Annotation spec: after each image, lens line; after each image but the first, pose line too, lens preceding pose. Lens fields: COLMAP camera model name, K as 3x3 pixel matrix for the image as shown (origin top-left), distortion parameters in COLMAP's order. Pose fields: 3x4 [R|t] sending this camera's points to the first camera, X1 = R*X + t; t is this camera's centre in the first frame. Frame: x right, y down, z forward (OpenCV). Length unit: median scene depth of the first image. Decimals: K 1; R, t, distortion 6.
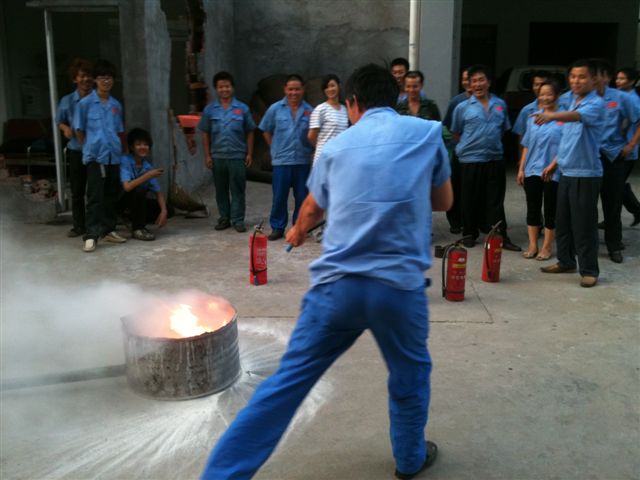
lens RADIAL K [[670.2, 0, 305.2], [0, 670.2, 236.3], [0, 0, 1]] dist [-0.031763, 0.000000]
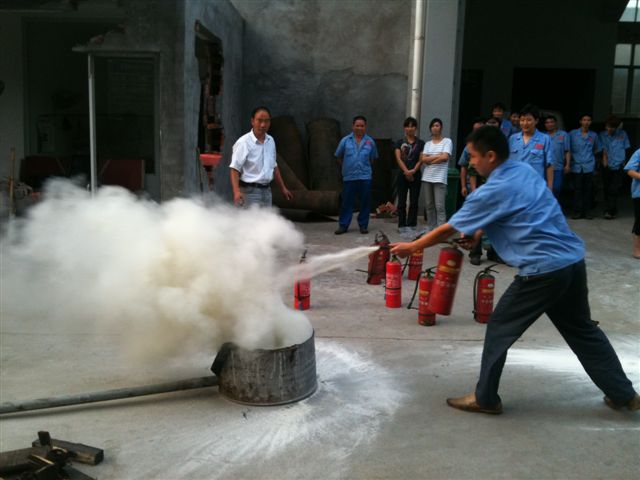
lens RADIAL K [[670.2, 0, 318.7], [0, 670.2, 236.8], [0, 0, 1]] dist [-0.031763, 0.000000]
pose [[0.998381, -0.001631, 0.056855, -0.082671], [0.004822, 0.998417, -0.056041, 0.011905], [-0.056674, 0.056224, 0.996808, -0.067903]]
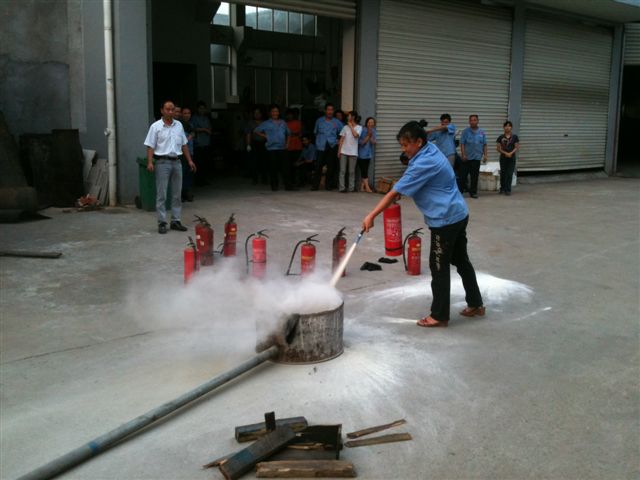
lens RADIAL K [[663.7, 0, 322.3], [0, 663.7, 236.7], [0, 0, 1]] dist [-0.054070, 0.000000]
pose [[0.723778, -0.111603, 0.680948, -0.499863], [0.140813, 0.989956, 0.012578, -0.003503], [-0.675512, 0.086782, 0.732224, 0.025235]]
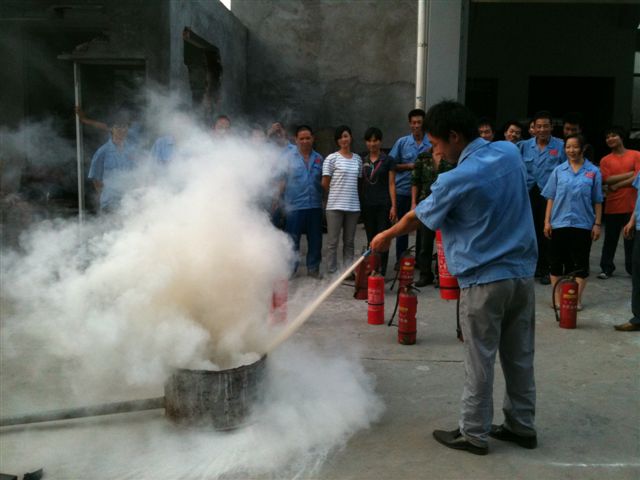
lens RADIAL K [[670.2, 0, 314.3], [0, 670.2, 237.2], [0, 0, 1]] dist [-0.031763, 0.000000]
pose [[0.999902, 0.004428, 0.013313, -0.023912], [-0.003473, 0.997477, -0.070908, 0.007120], [-0.013594, 0.070854, 0.997394, -0.034427]]
